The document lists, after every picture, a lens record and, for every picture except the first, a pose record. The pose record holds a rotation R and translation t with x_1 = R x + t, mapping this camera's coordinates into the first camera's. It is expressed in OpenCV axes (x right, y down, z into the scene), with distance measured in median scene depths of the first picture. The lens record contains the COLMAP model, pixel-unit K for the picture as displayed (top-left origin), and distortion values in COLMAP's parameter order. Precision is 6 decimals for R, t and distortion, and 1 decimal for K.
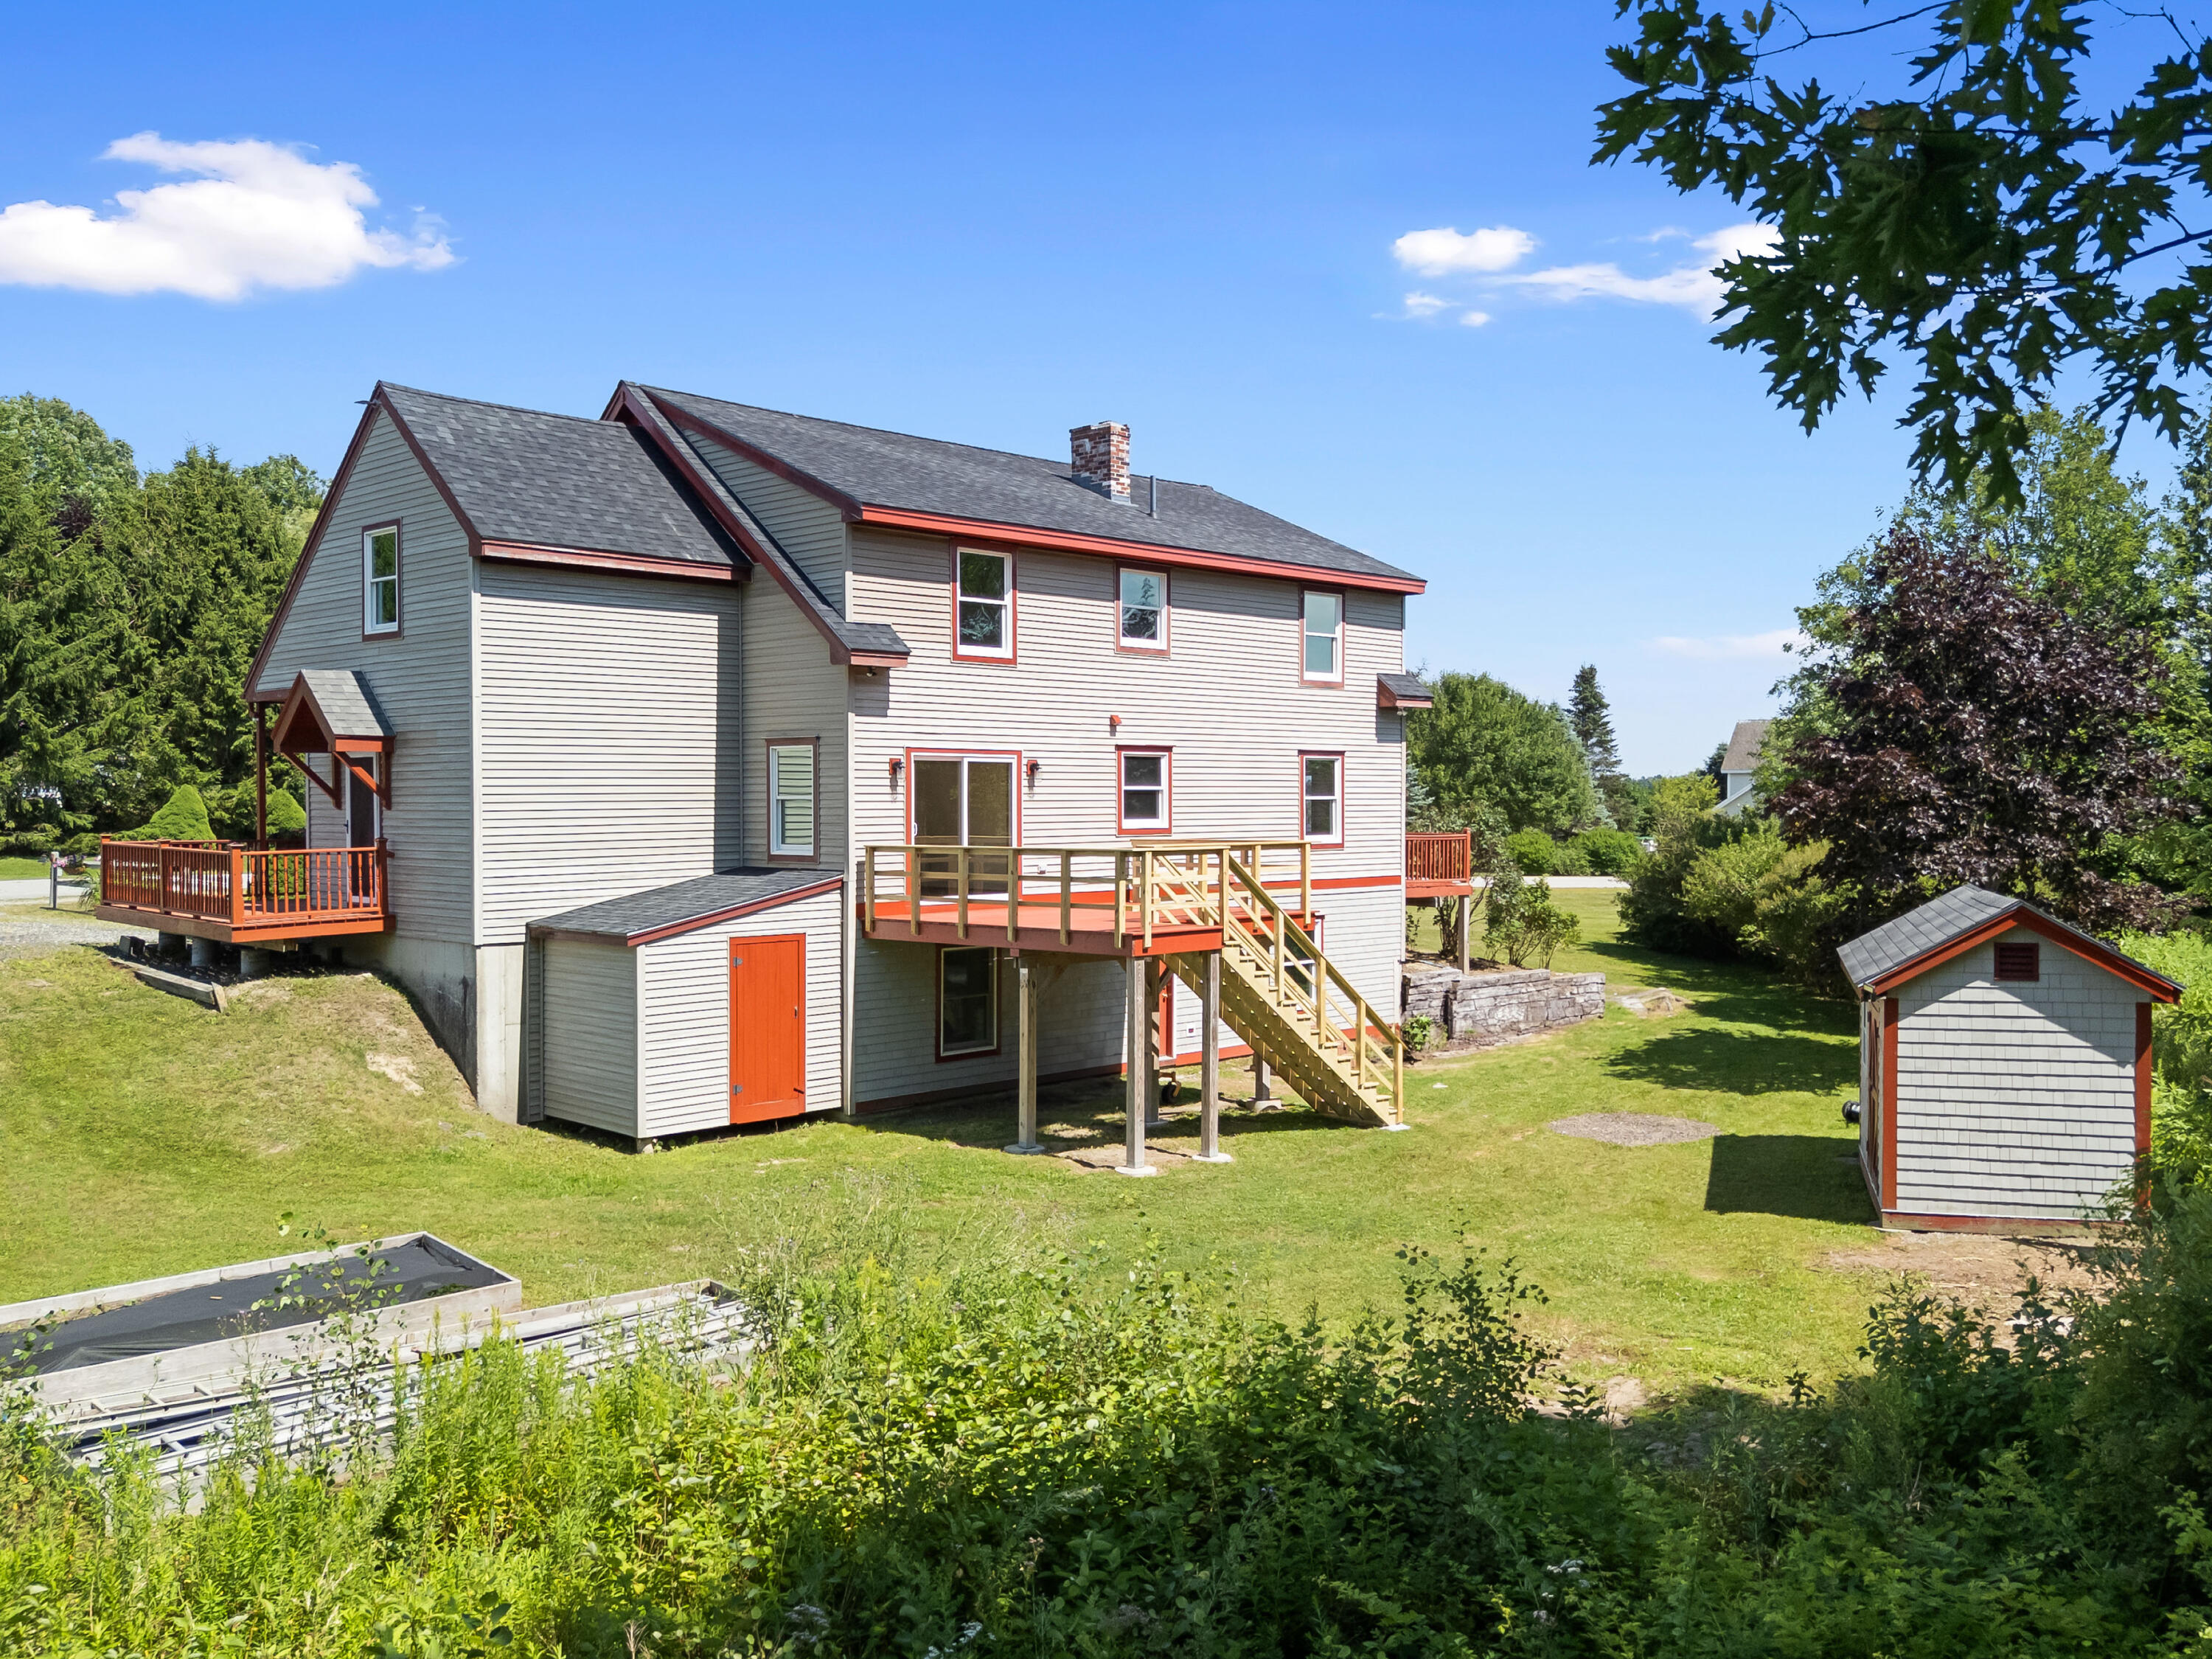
lens RADIAL K [[1664.2, 0, 1105.1], [0, 1664.2, 831.0], [0, 0, 1]] dist [0.070827, -0.064635]
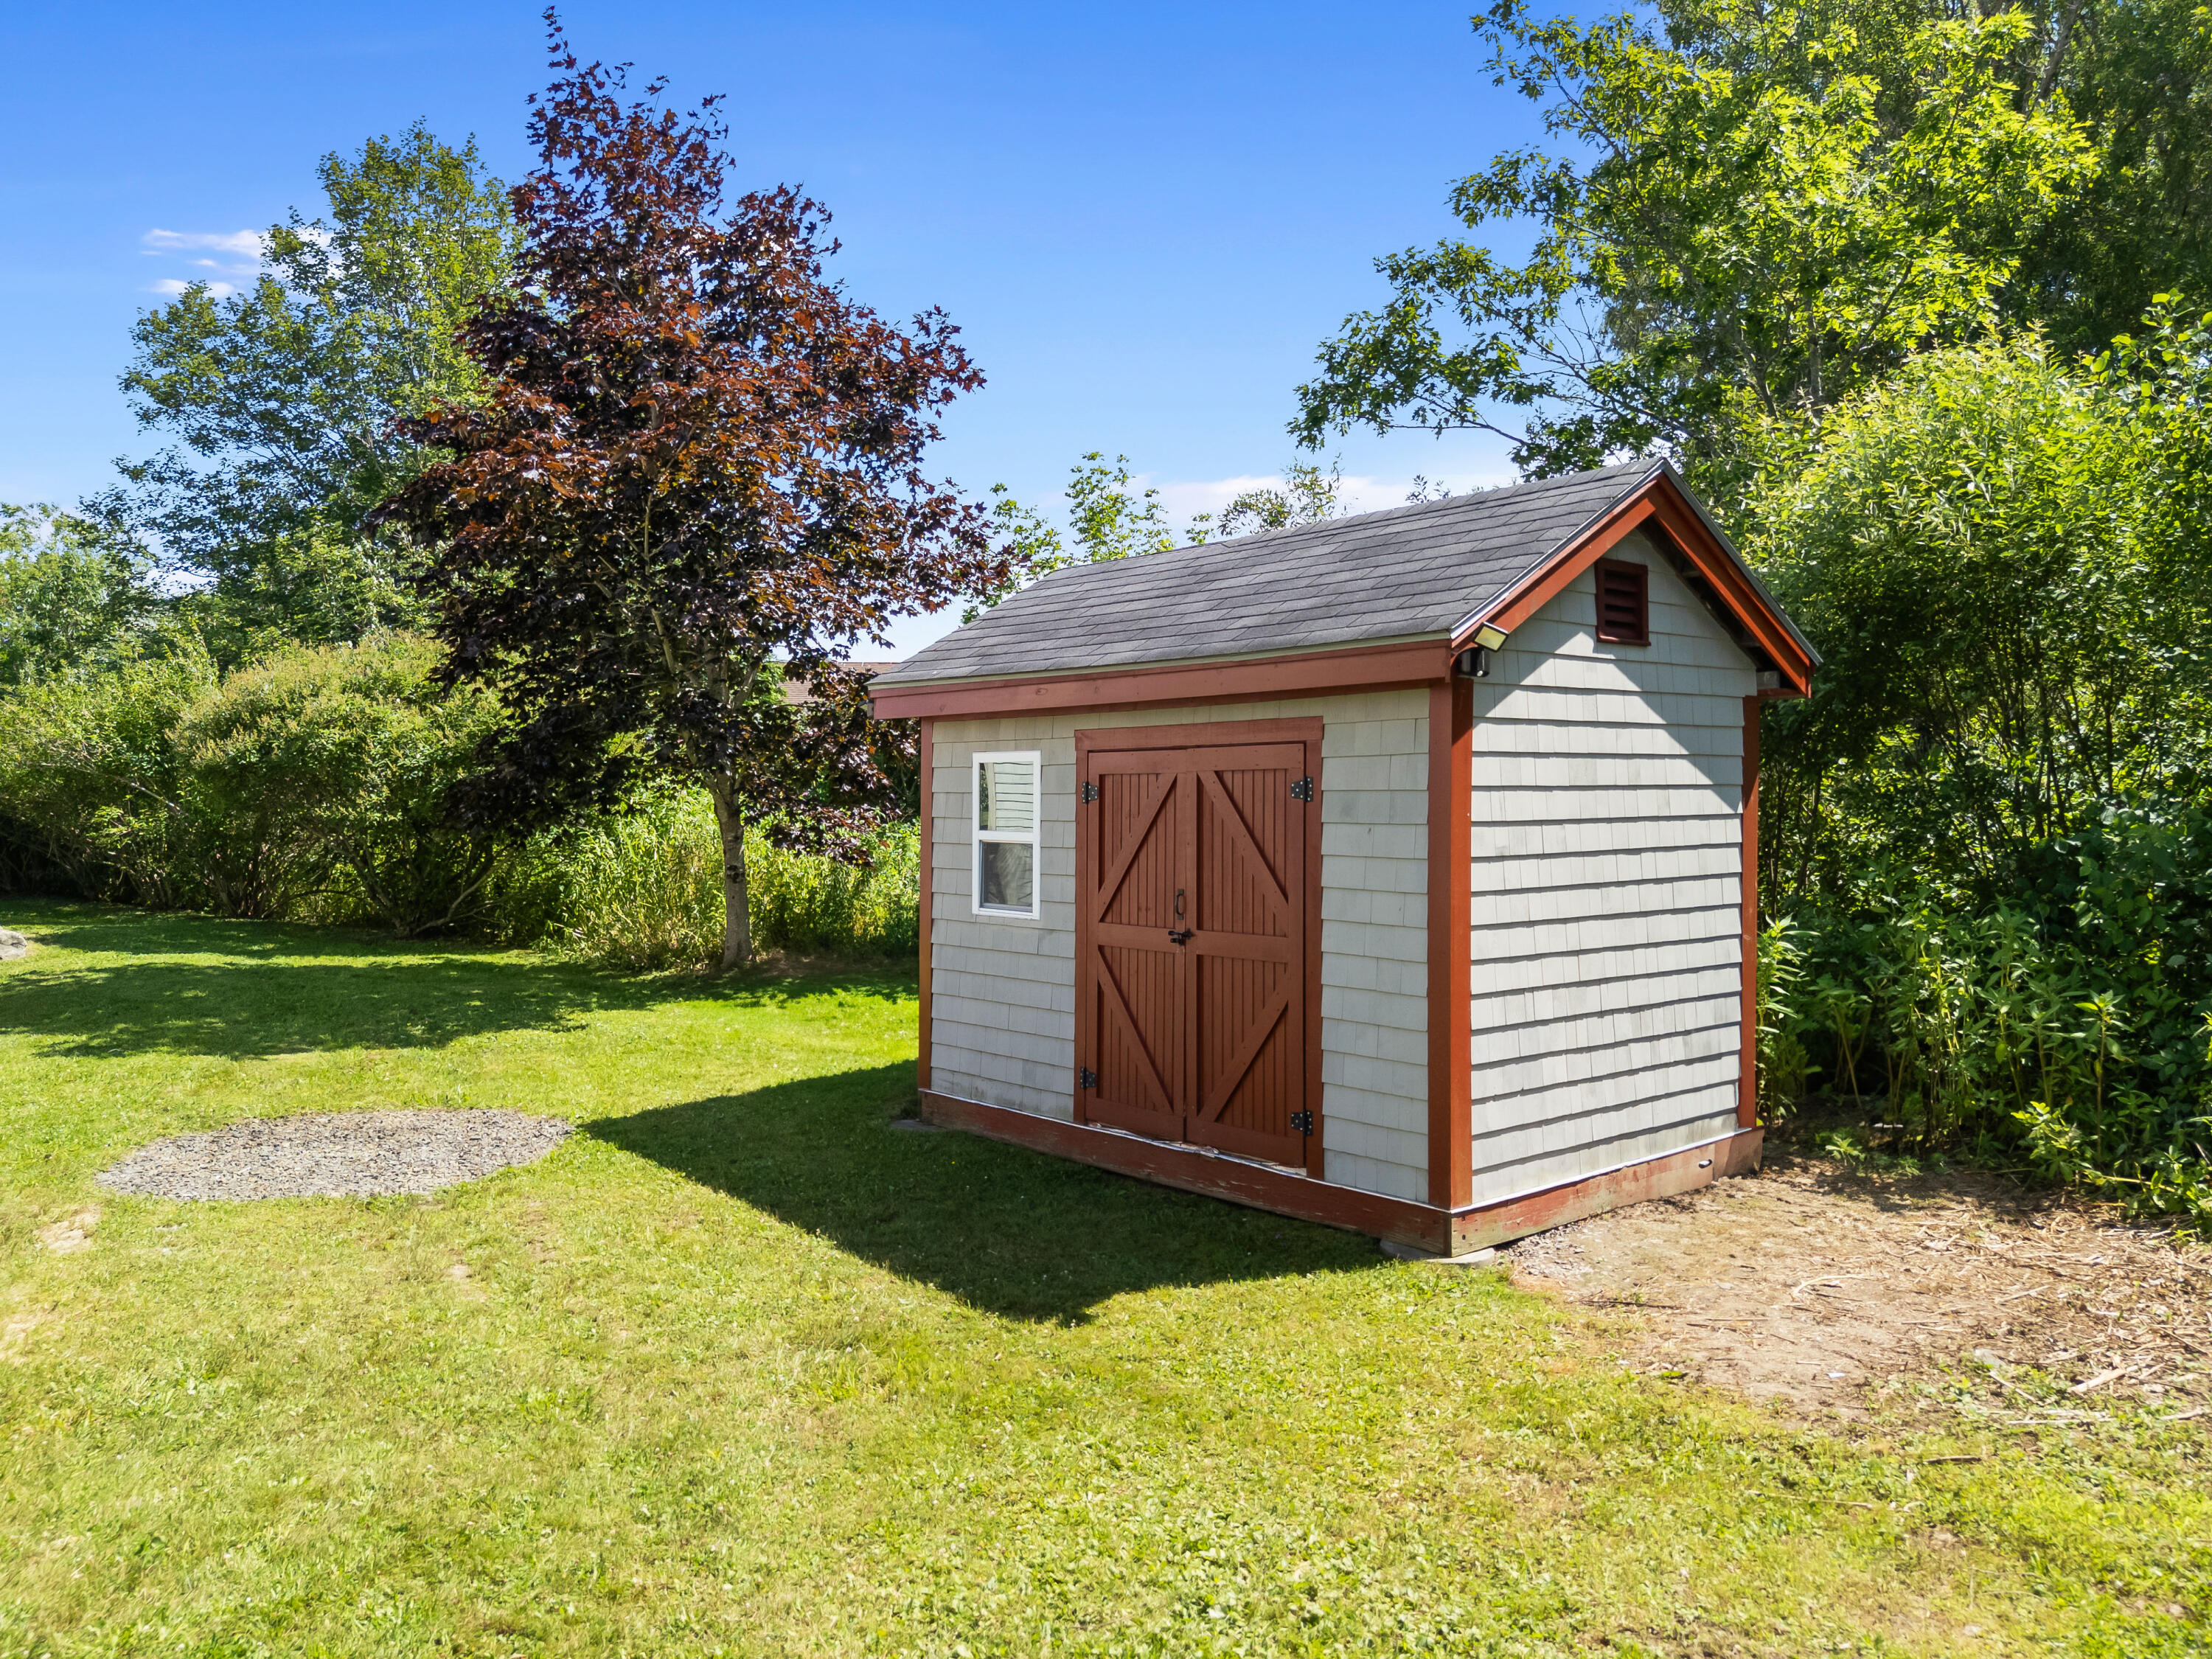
lens RADIAL K [[1664.2, 0, 1119.5], [0, 1664.2, 817.1], [0, 0, 1]] dist [0.070827, -0.064635]
pose [[0.498838, 0.006917, 0.866667, 0.049412], [-0.008232, 0.999961, -0.003242, 0.082302], [-0.866656, -0.005518, 0.498876, 0.534872]]
